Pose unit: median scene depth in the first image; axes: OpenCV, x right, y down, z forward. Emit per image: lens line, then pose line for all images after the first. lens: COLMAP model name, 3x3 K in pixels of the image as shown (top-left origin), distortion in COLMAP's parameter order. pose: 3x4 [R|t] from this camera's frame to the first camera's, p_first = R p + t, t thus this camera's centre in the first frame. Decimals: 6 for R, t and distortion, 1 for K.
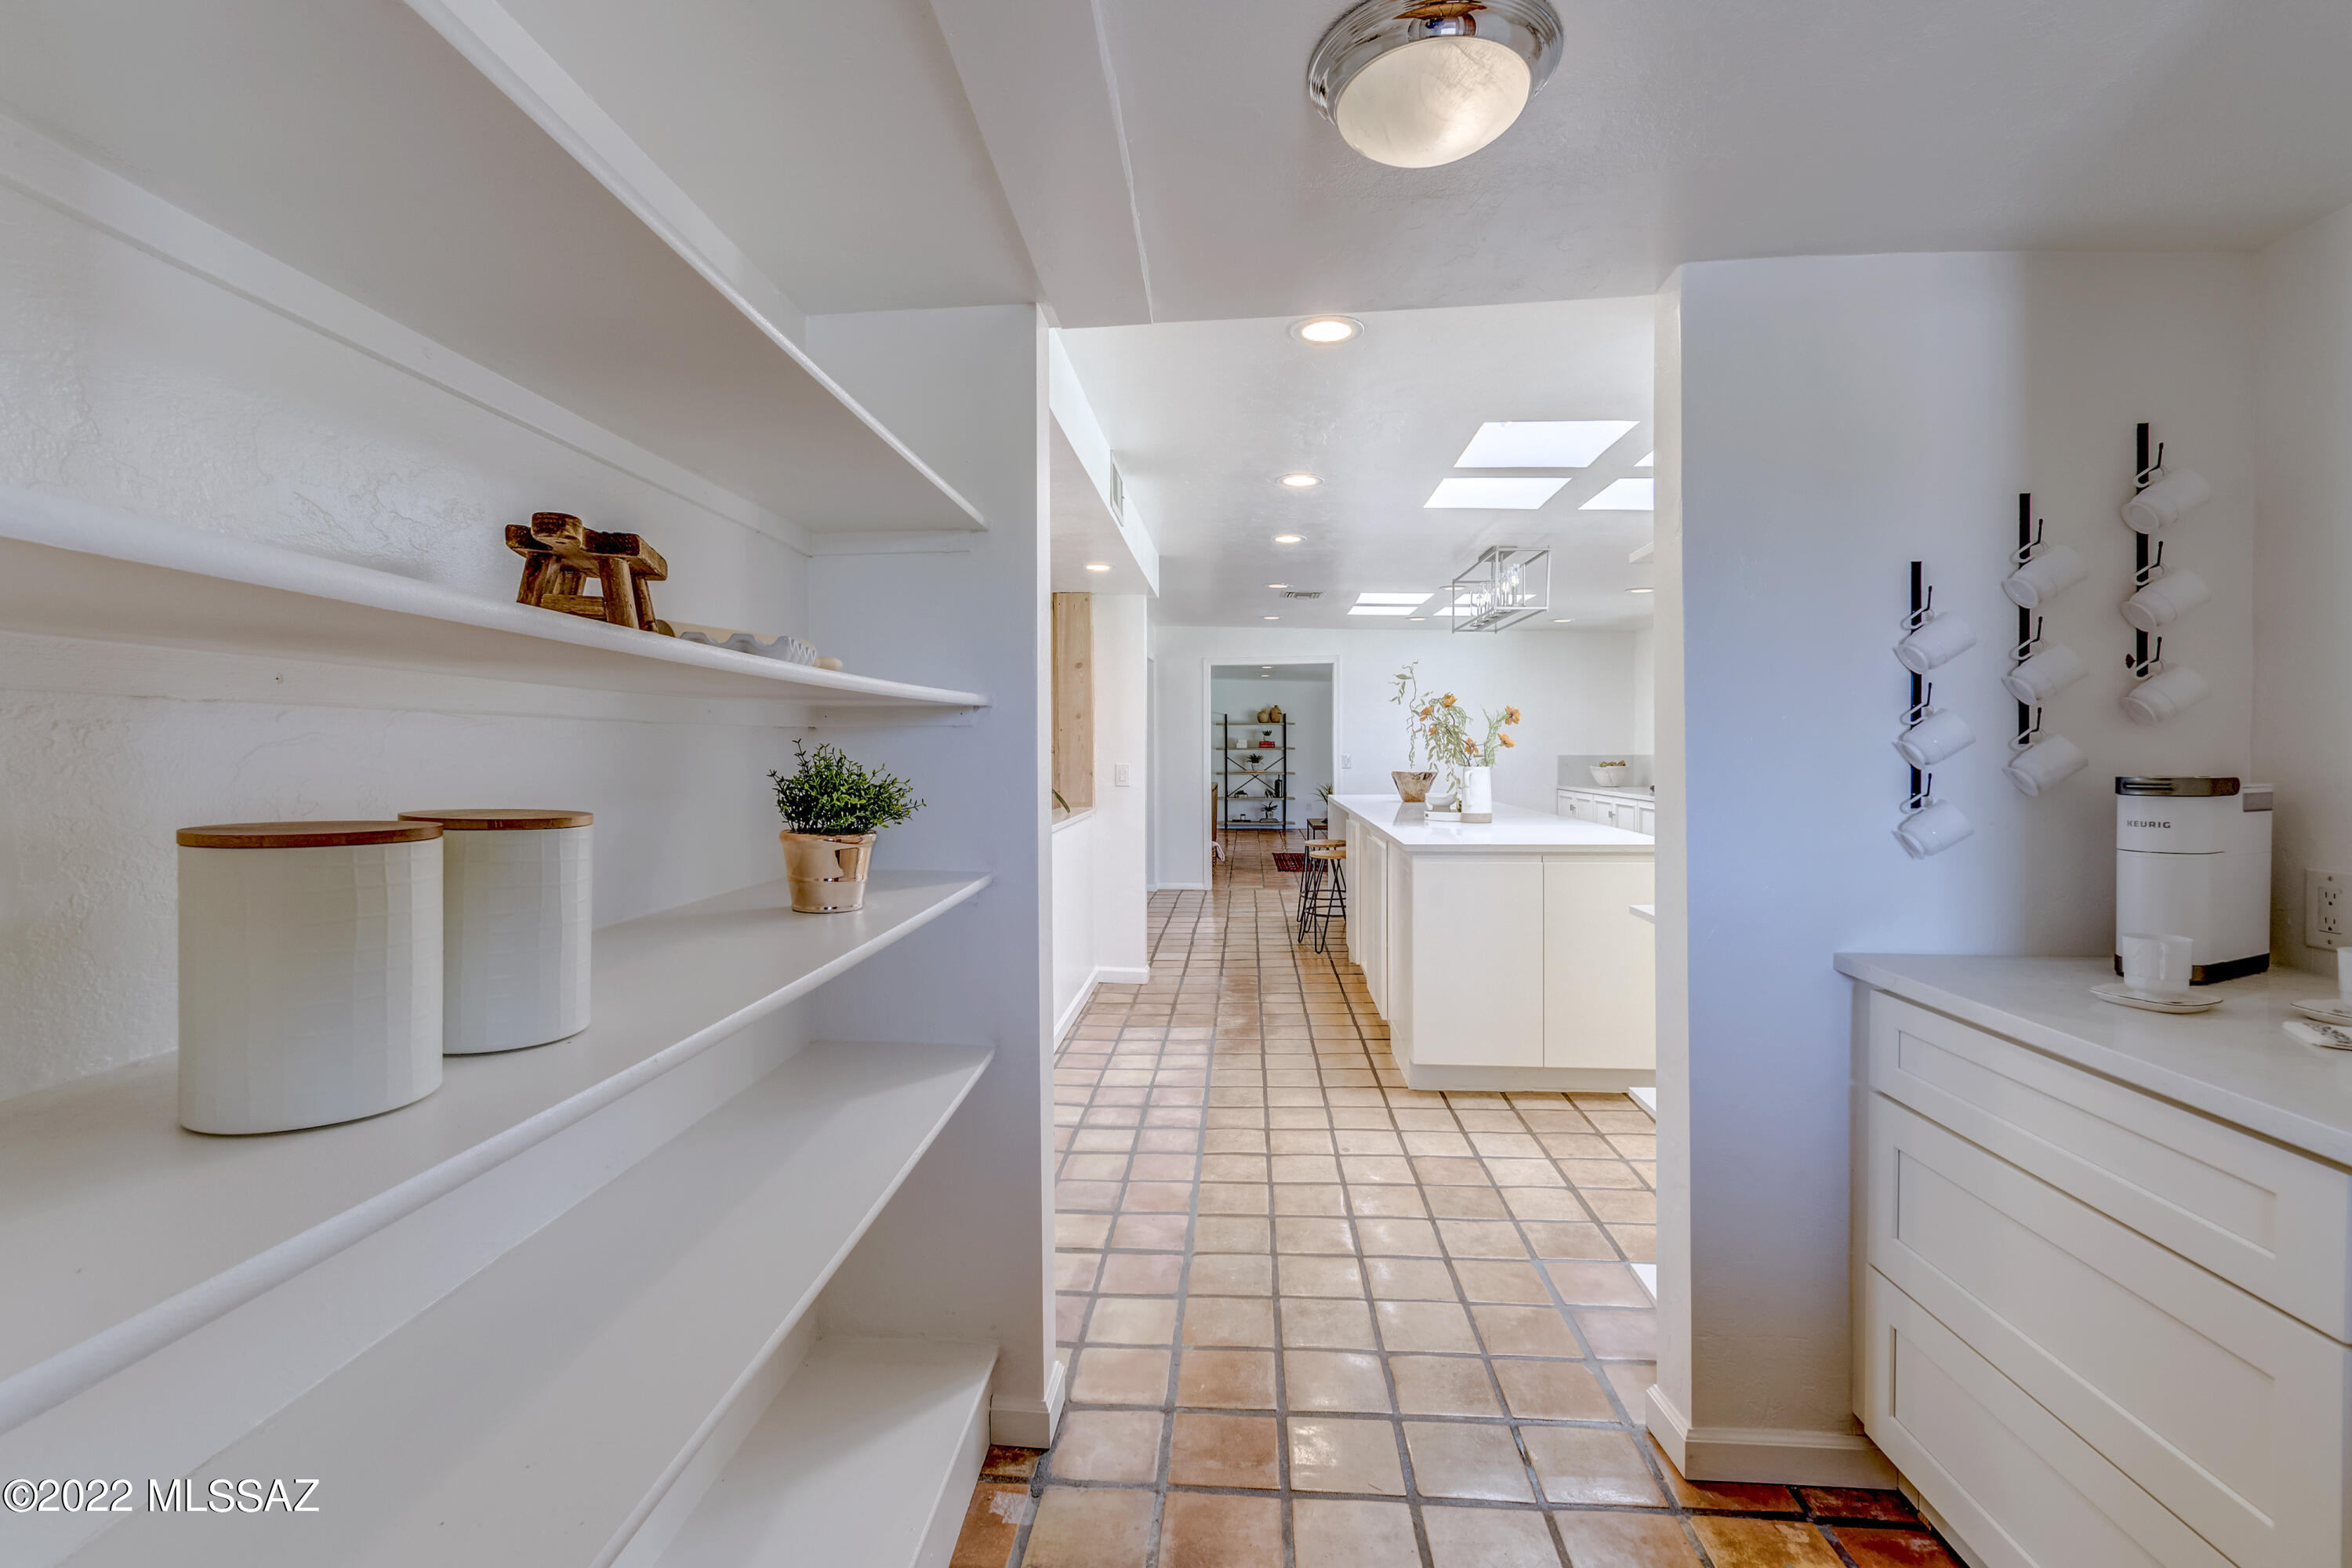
lens RADIAL K [[1043.5, 0, 1177.7], [0, 1043.5, 771.5], [0, 0, 1]] dist [0.005544, -0.001960]
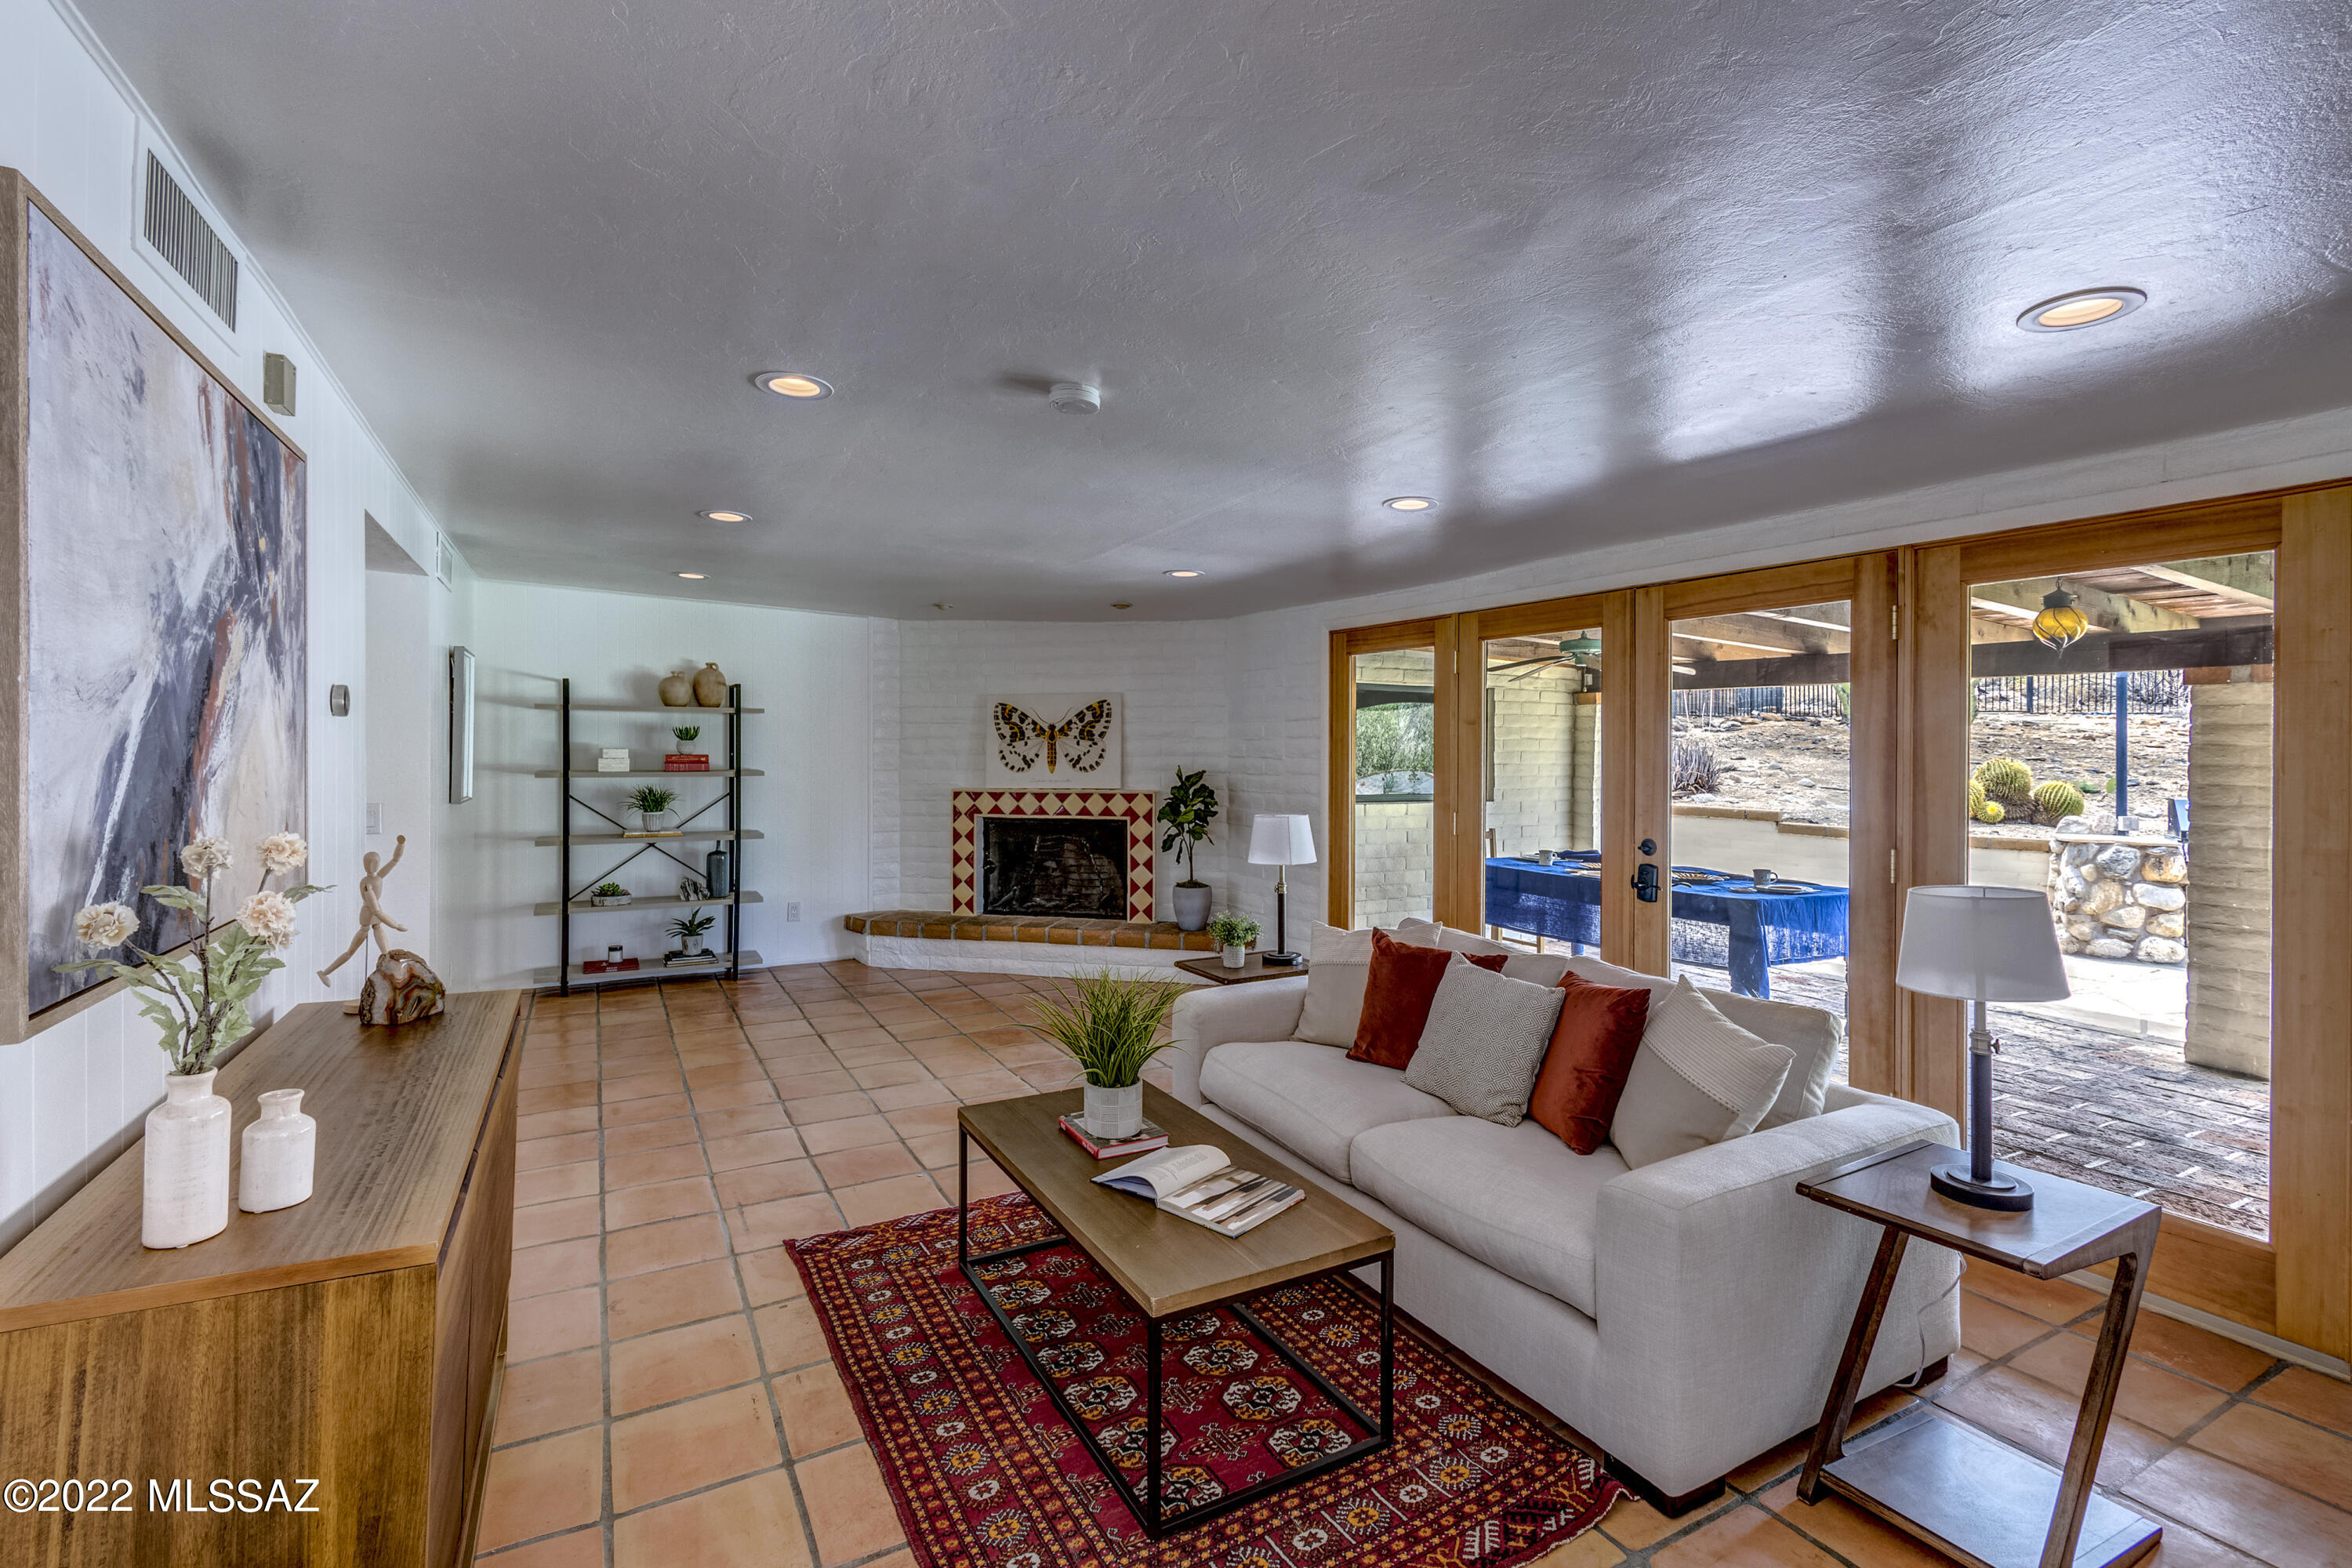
lens RADIAL K [[1043.5, 0, 1172.9], [0, 1043.5, 772.1], [0, 0, 1]] dist [0.005544, -0.001960]
pose [[0.814458, 0.001406, 0.580221, 0.007005], [0.008431, 0.999863, -0.014257, -0.015059], [-0.580161, 0.016503, 0.814335, 0.574168]]
